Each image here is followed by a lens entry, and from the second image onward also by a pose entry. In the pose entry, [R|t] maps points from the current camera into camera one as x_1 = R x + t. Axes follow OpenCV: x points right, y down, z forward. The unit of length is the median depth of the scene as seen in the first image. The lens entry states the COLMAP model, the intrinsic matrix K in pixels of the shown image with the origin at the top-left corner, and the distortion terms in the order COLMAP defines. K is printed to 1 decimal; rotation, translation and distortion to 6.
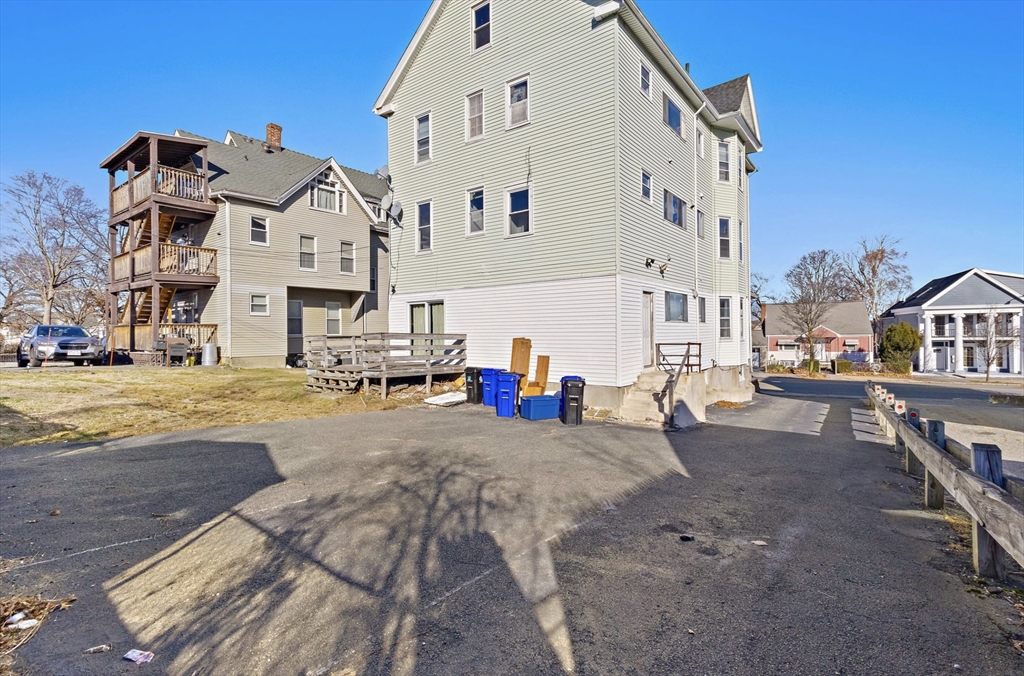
lens RADIAL K [[481.3, 0, 522.5], [0, 481.3, 330.9], [0, 0, 1]] dist [0.009681, -0.000803]
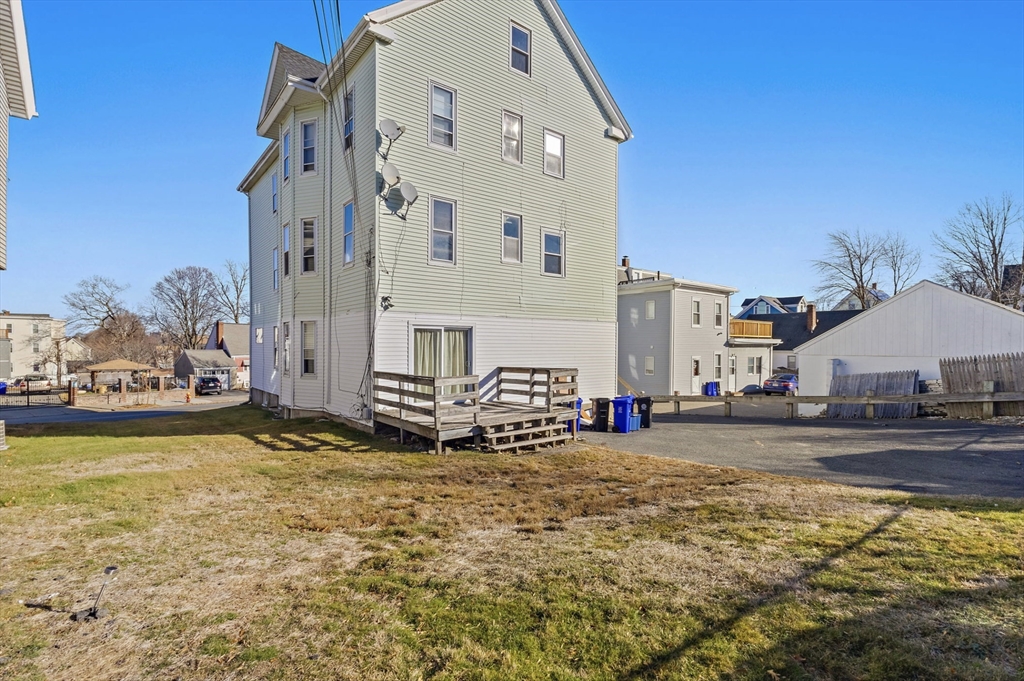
lens RADIAL K [[485.1, 0, 521.3], [0, 485.1, 350.4], [0, 0, 1]] dist [-0.001309, -0.000663]
pose [[0.240739, 0.002679, 0.970586, -0.927334], [-0.010695, 0.999943, -0.000107, -0.023416], [-0.970531, -0.010355, 0.240754, 0.680613]]
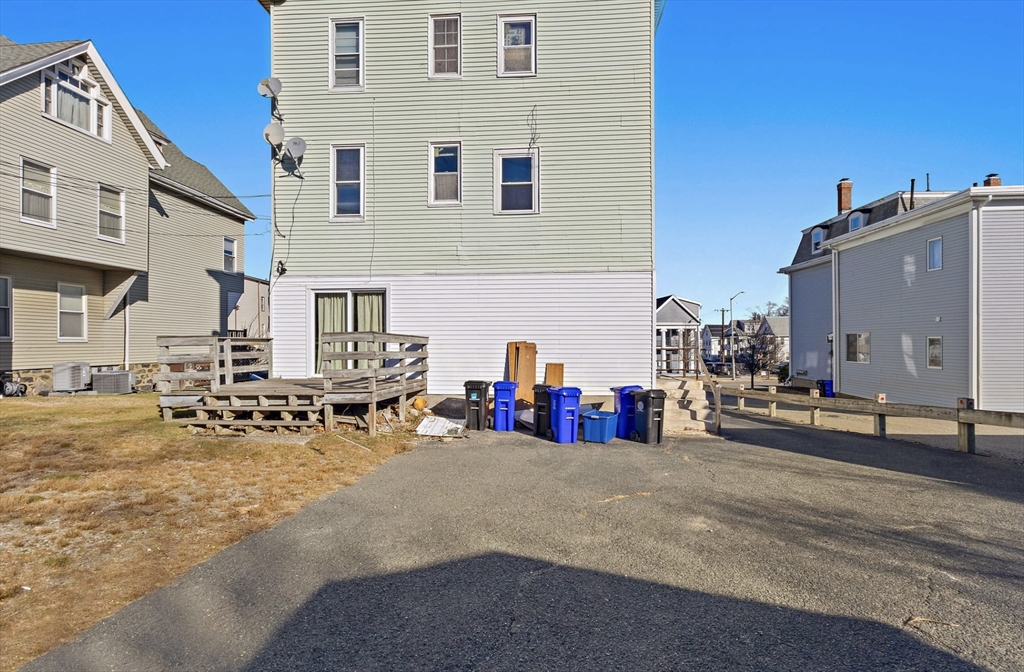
lens RADIAL K [[481.3, 0, 517.6], [0, 481.3, 339.4], [0, 0, 1]] dist [0.009681, -0.000803]
pose [[0.838153, 0.009566, 0.545352, -0.372330], [-0.006821, 0.999952, -0.007057, 0.013731], [-0.545393, 0.002195, 0.838178, 0.282084]]
